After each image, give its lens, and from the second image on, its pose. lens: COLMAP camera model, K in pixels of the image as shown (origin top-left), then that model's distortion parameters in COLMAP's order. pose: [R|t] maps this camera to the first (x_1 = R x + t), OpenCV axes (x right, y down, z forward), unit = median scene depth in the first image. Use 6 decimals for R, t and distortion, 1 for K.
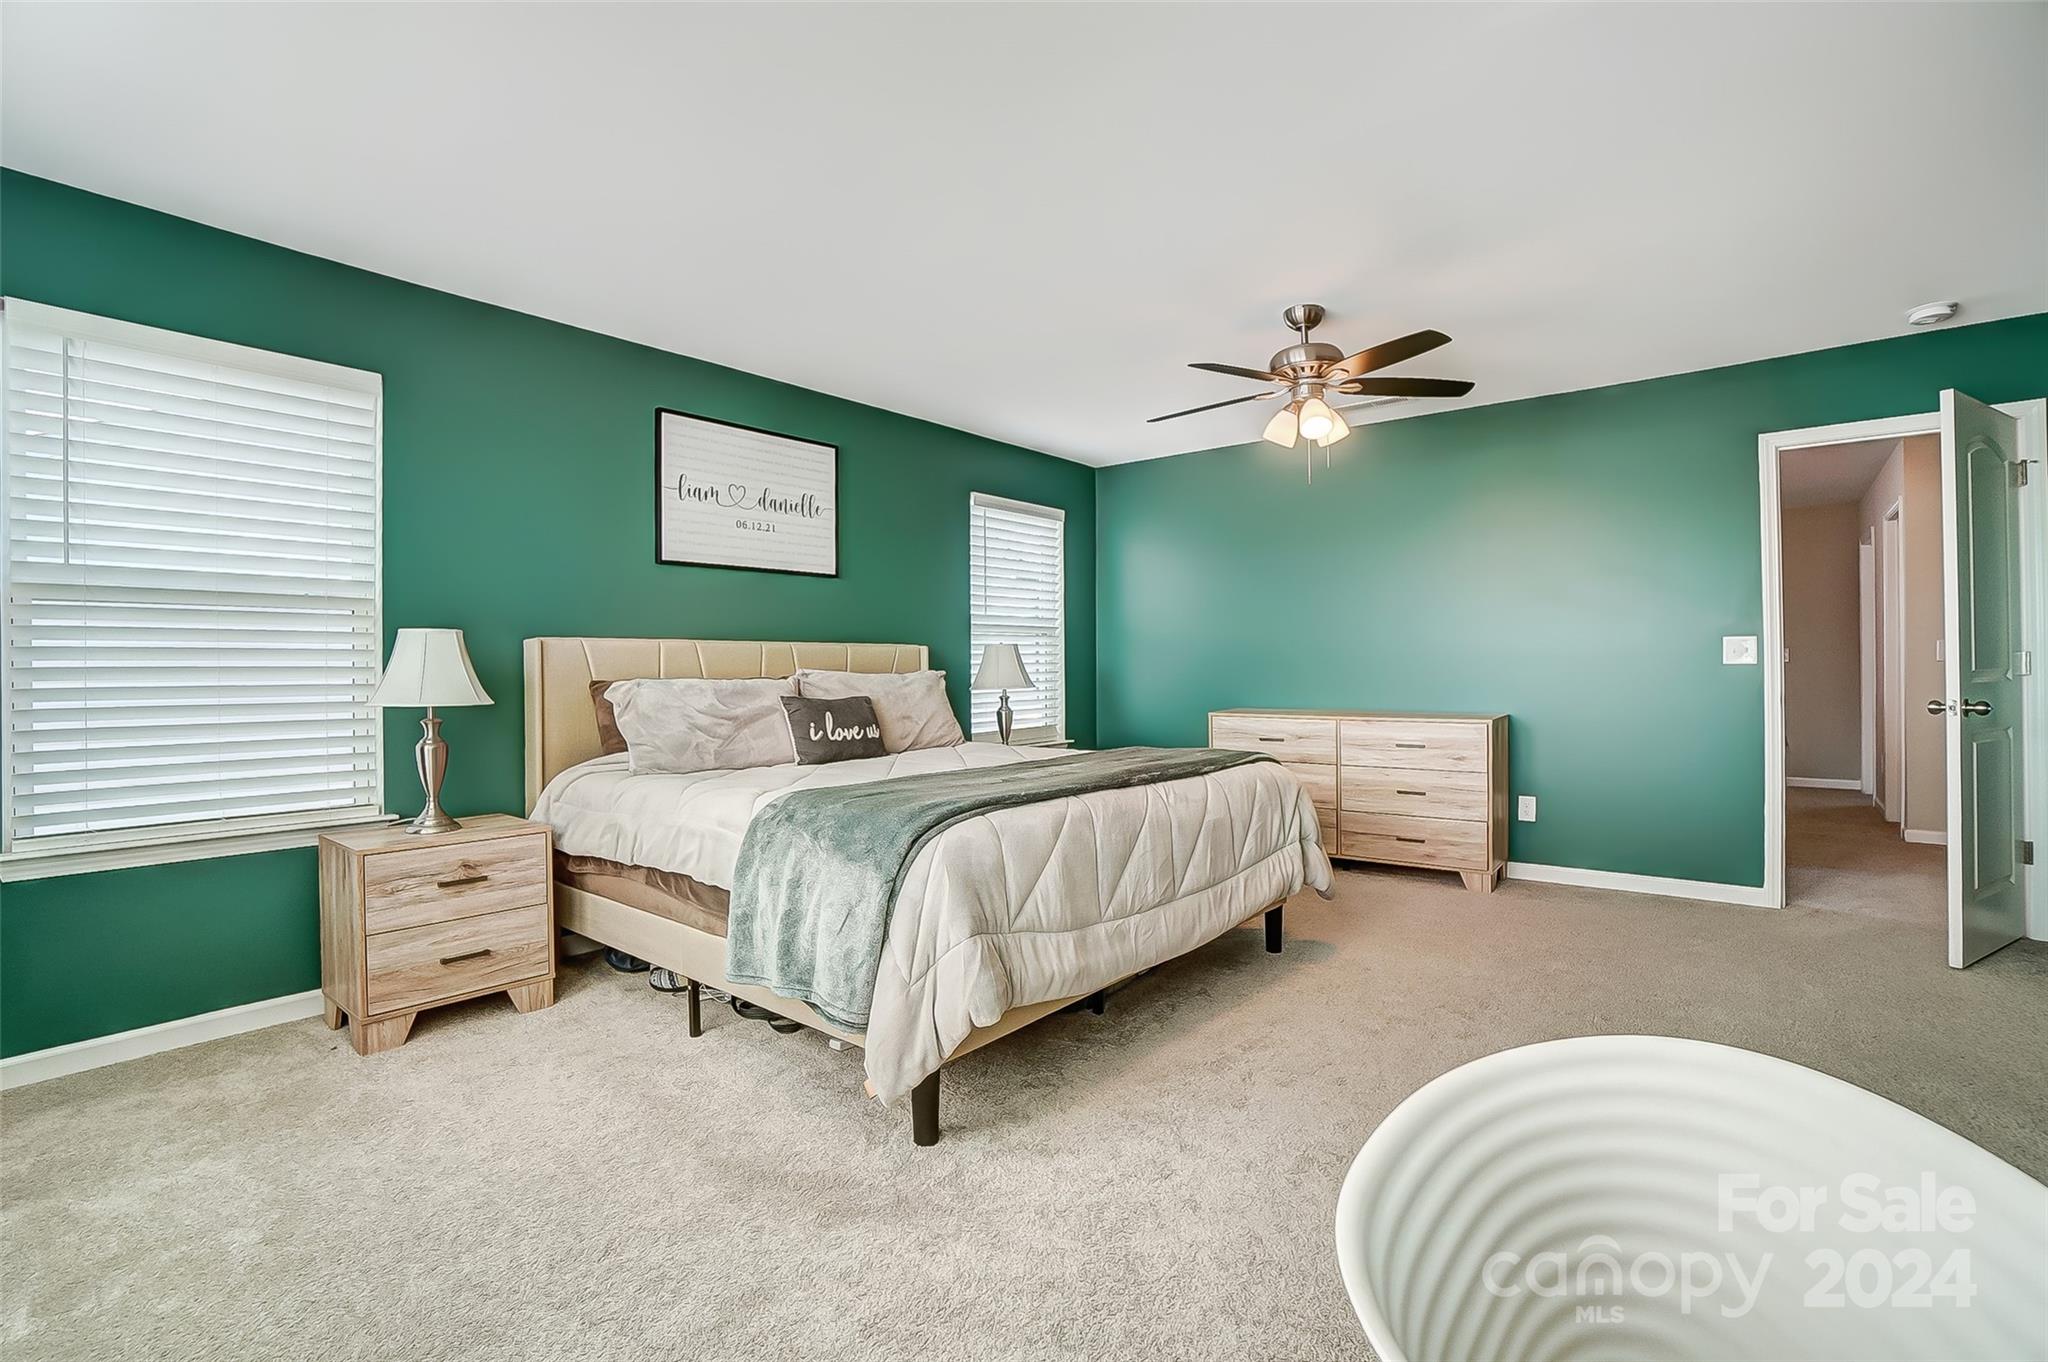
lens RADIAL K [[915.7, 0, 1022.4], [0, 915.7, 670.5], [0, 0, 1]] dist [-0.069287, 0.025339]
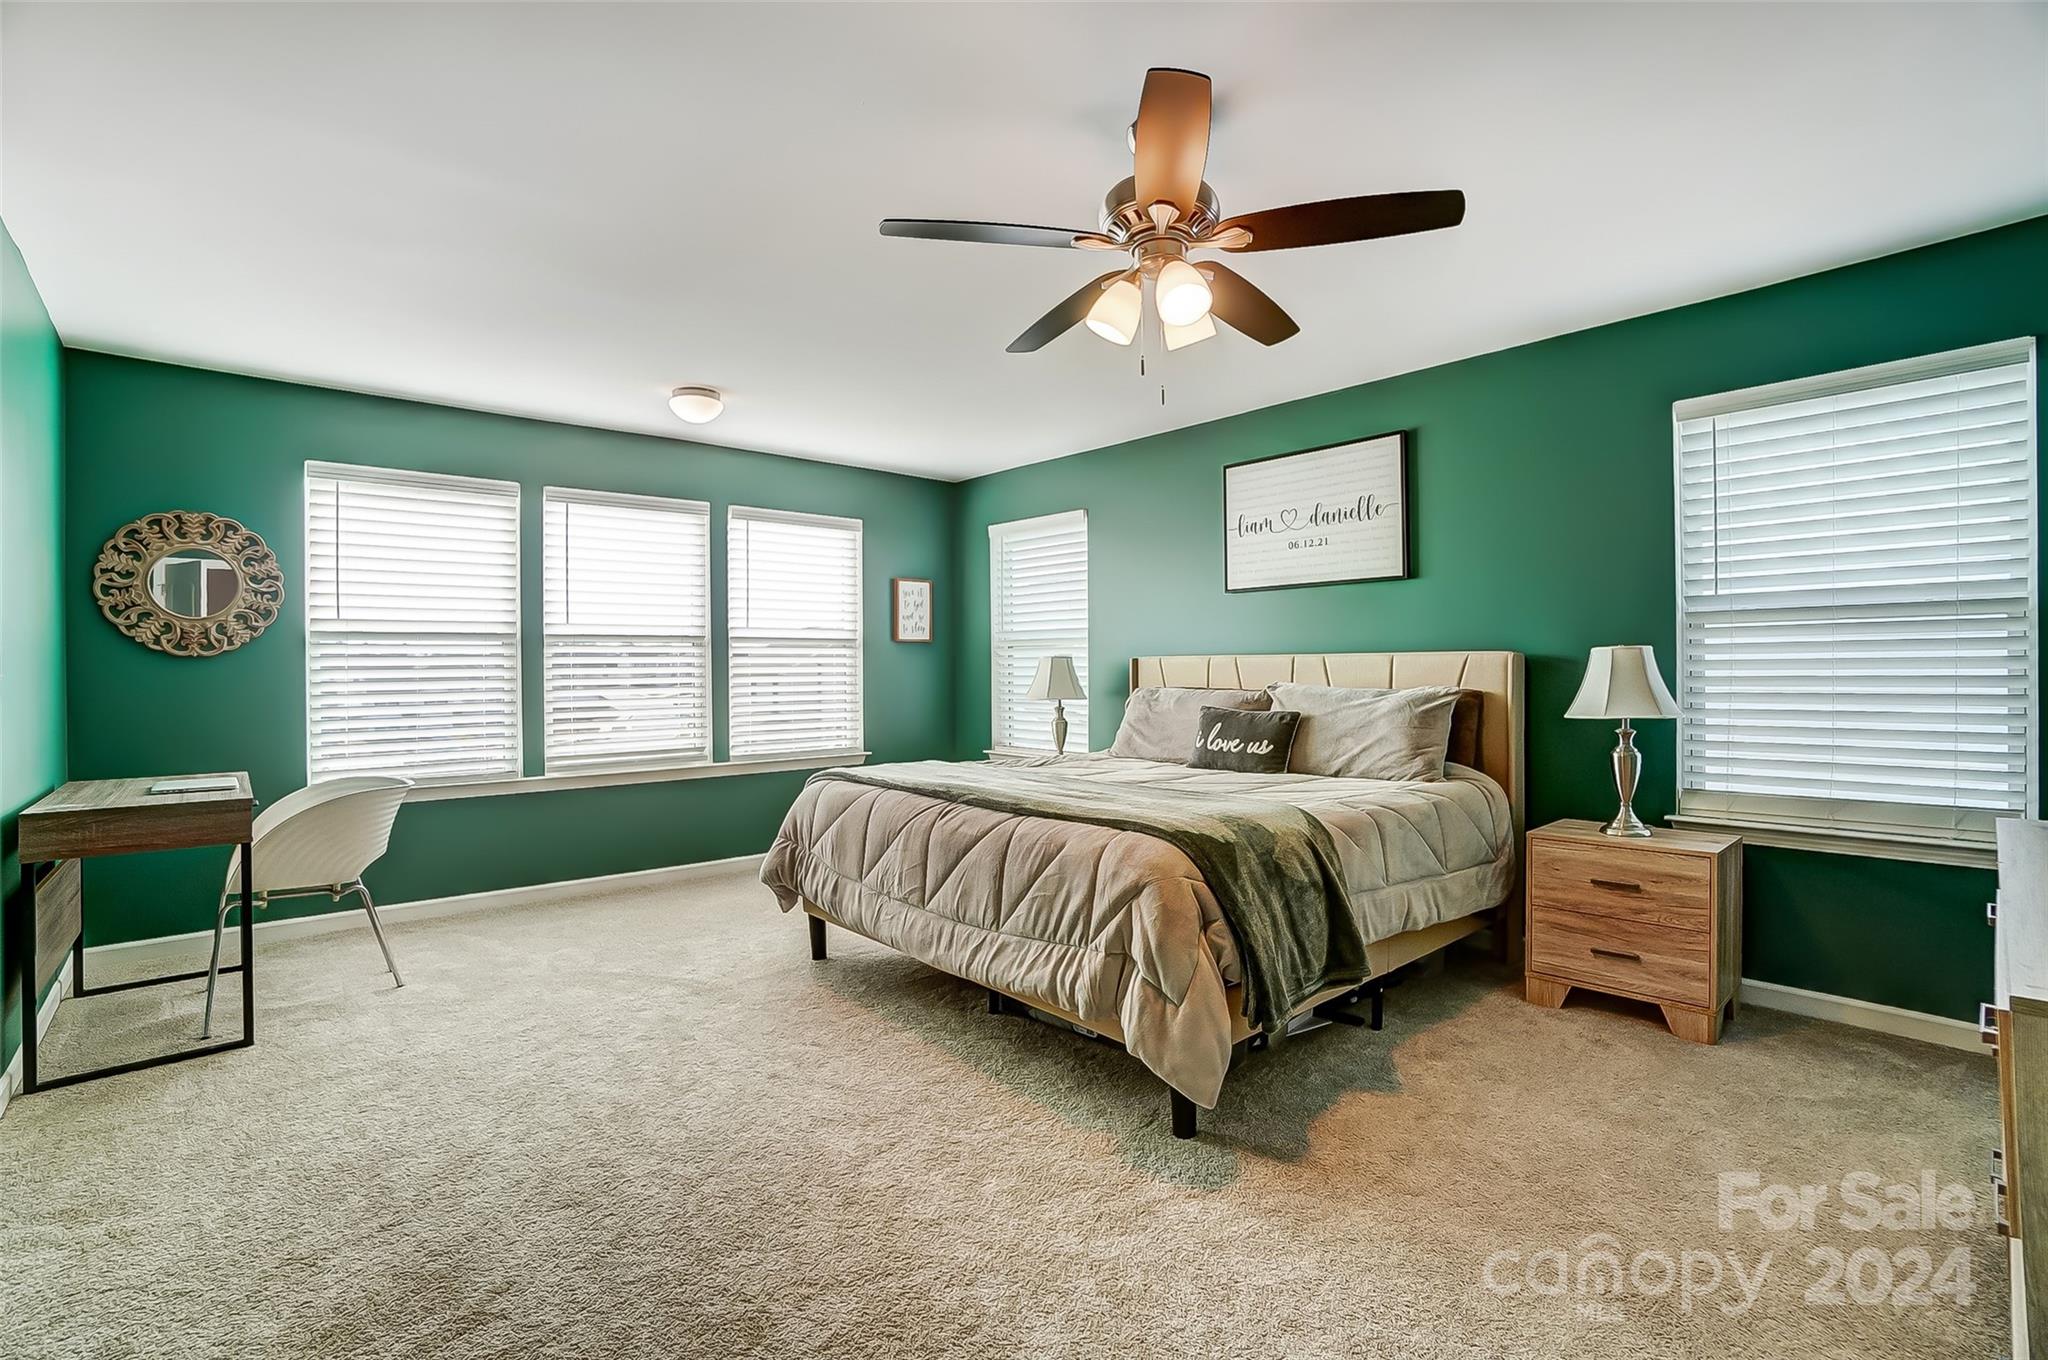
lens RADIAL K [[915.7, 0, 1022.4], [0, 915.7, 669.5], [0, 0, 1]] dist [-0.069287, 0.025339]
pose [[-0.154095, 0.014476, -0.987950, 0.771800], [0.008107, 0.999878, 0.013386, -0.029598], [0.988023, -0.005947, -0.154194, 0.814576]]
